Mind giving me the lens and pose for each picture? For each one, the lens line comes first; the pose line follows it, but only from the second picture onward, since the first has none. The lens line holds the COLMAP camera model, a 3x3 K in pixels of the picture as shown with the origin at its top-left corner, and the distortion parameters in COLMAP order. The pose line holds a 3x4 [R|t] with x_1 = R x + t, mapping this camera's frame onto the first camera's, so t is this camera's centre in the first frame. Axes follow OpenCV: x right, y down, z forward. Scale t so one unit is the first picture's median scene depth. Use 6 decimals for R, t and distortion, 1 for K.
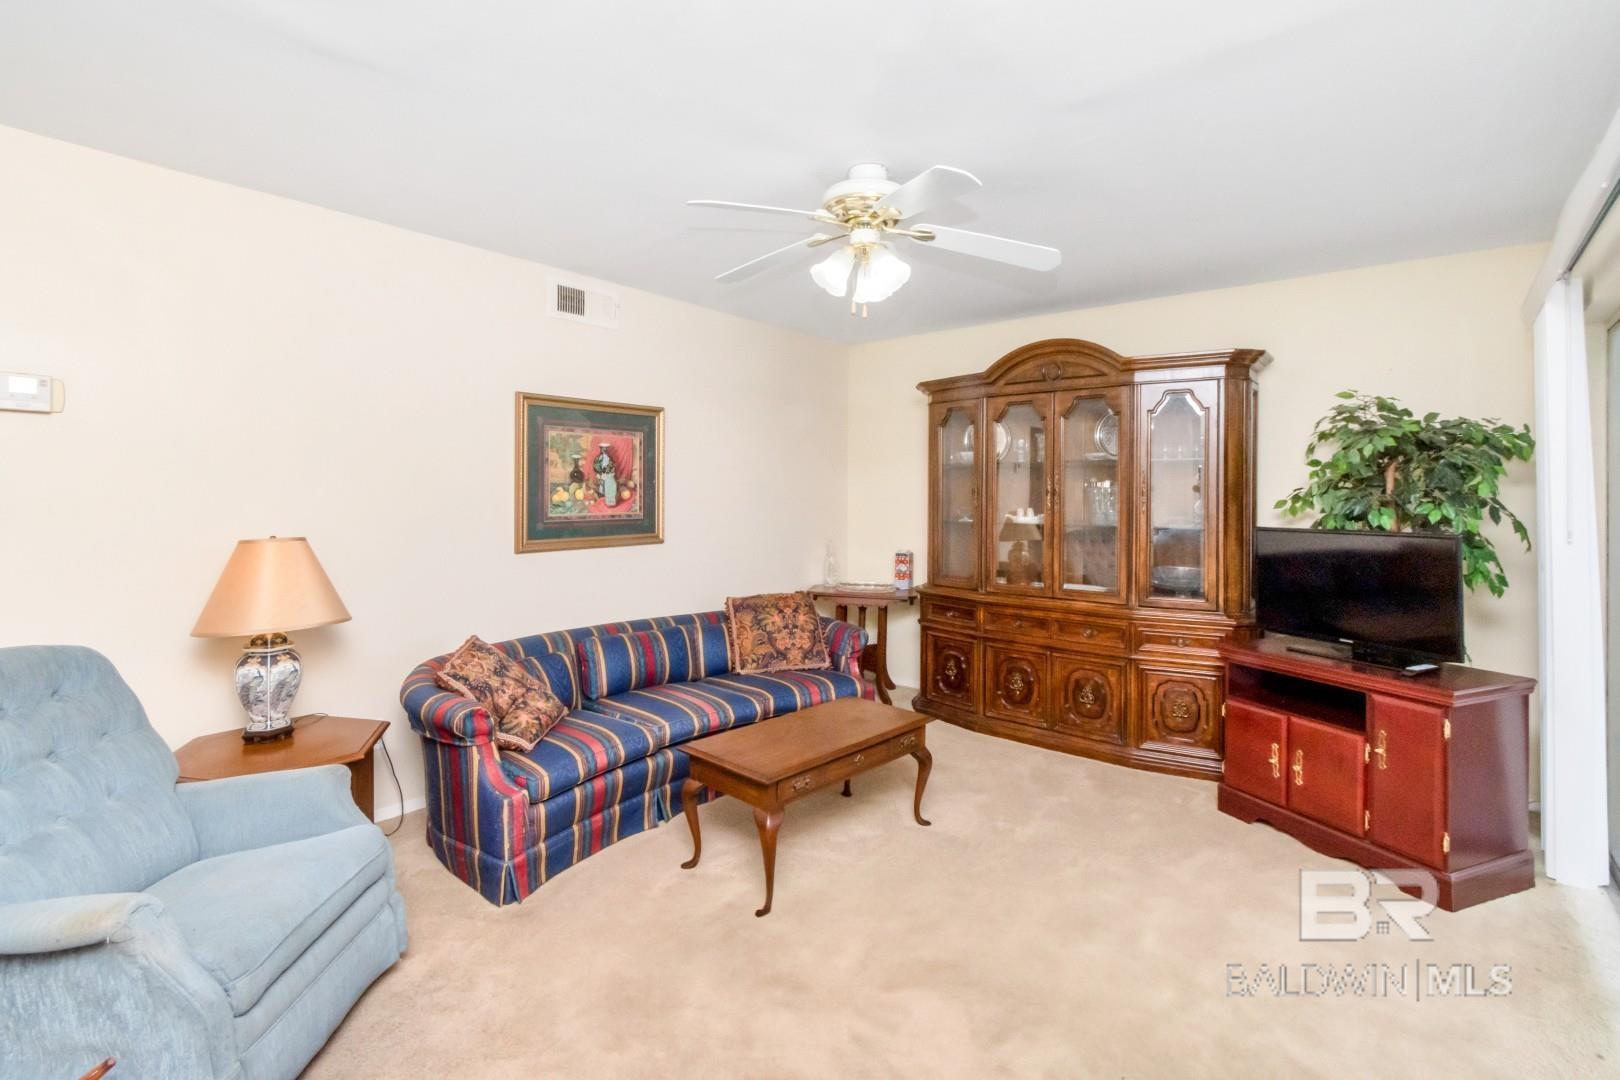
lens RADIAL K [[728.1, 0, 804.5], [0, 728.1, 494.3], [0, 0, 1]] dist [0.000619, -0.000237]
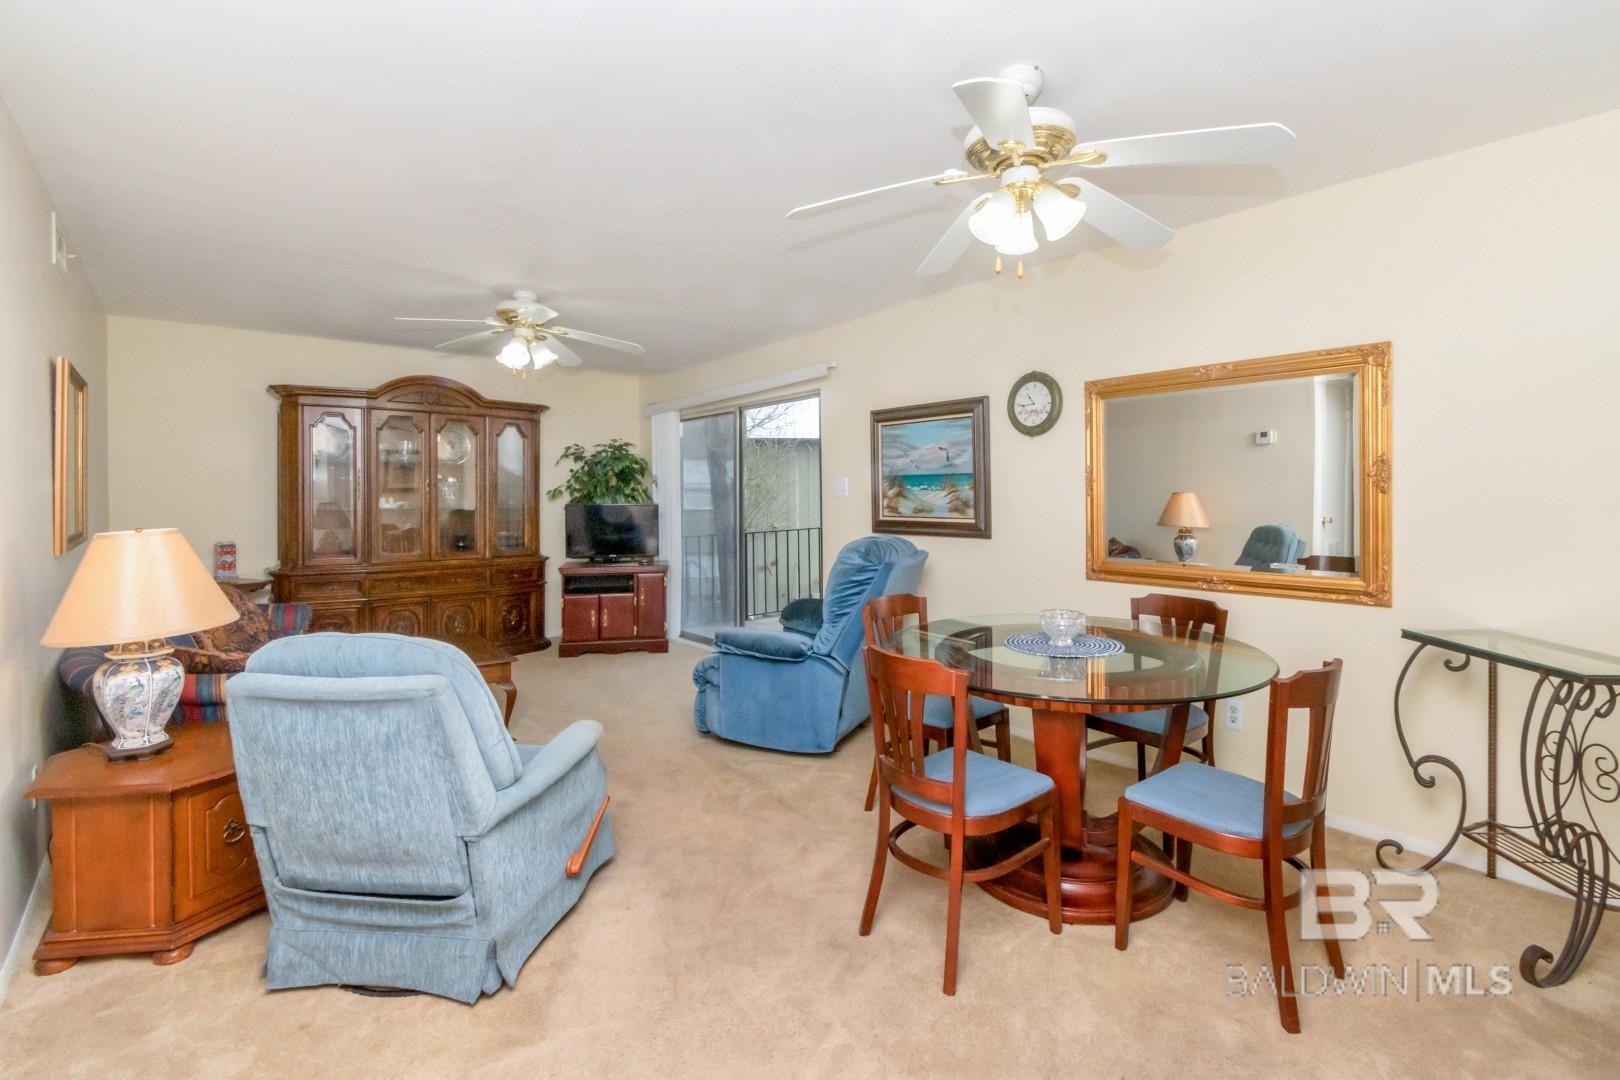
lens RADIAL K [[728.1, 0, 804.5], [0, 728.1, 494.3], [0, 0, 1]] dist [0.000619, -0.000237]
pose [[0.198750, -0.005291, 0.980036, -0.937674], [-0.001341, 0.999983, 0.005671, 0.006814], [-0.980049, -0.002442, 0.198740, 0.020926]]
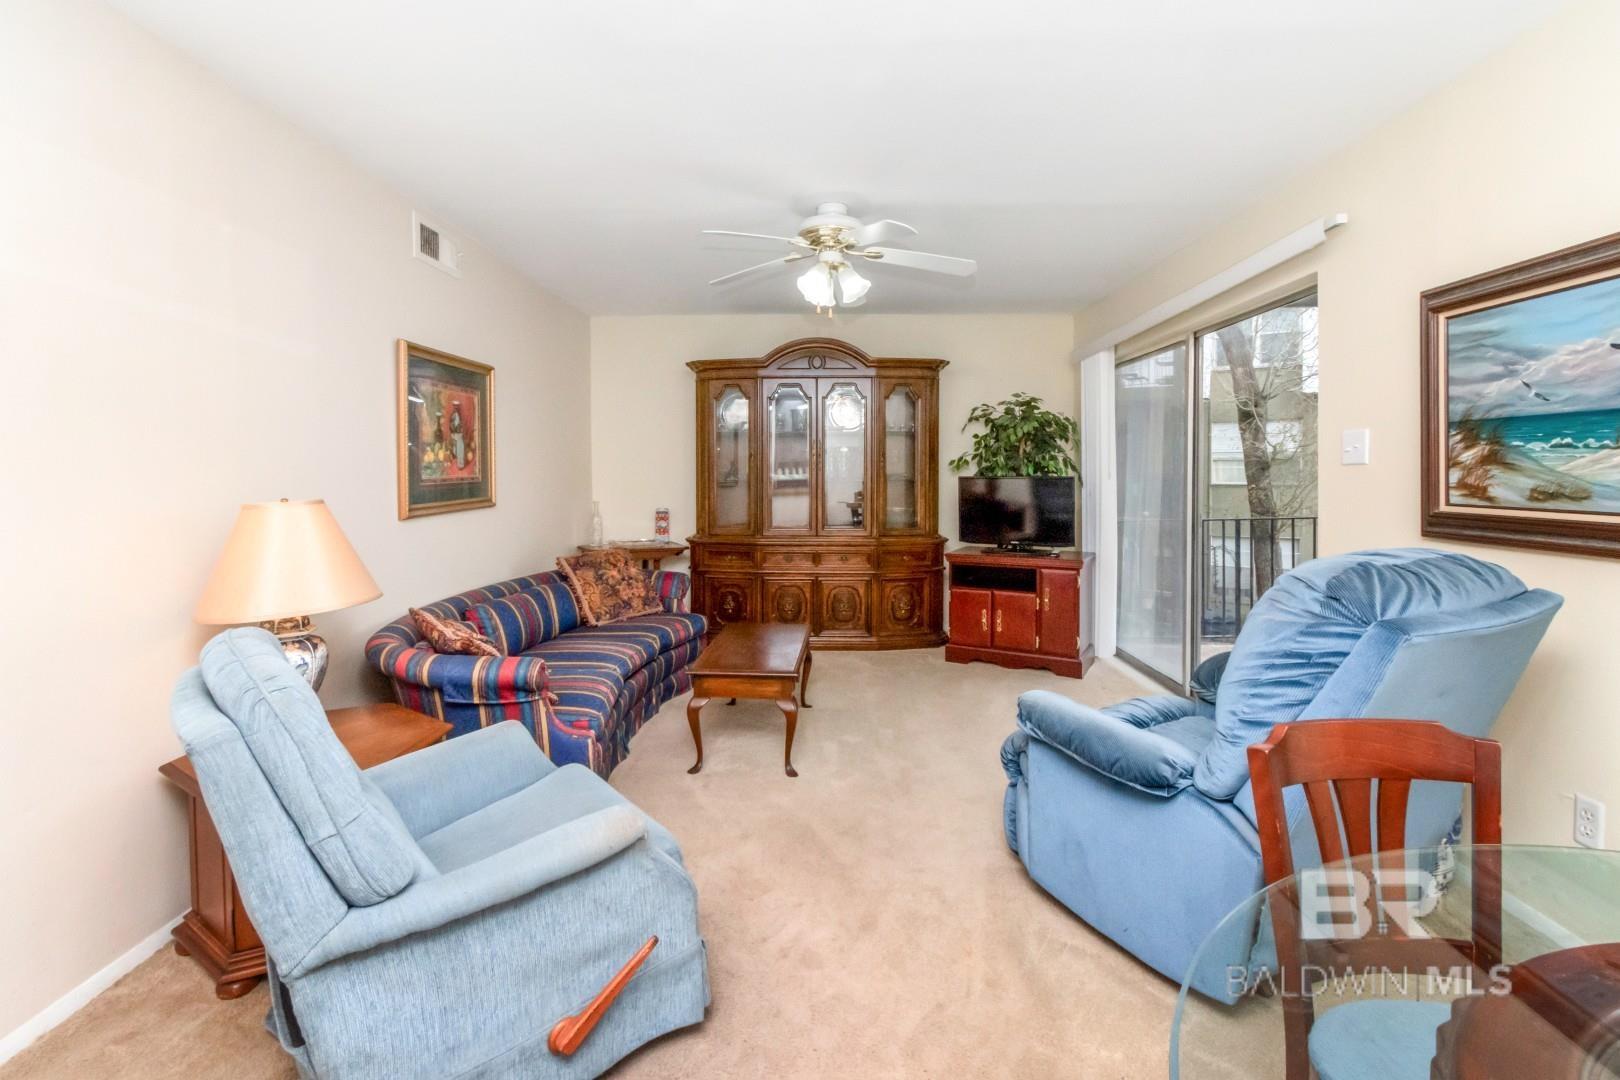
lens RADIAL K [[718.5, 0, 807.4], [0, 718.5, 484.9], [0, 0, 1]] dist [0.000390, -0.000058]
pose [[0.788607, -0.022620, 0.614481, -0.491661], [0.006017, 0.999559, 0.029073, 0.013880], [-0.614868, -0.019230, 0.788395, -0.006010]]
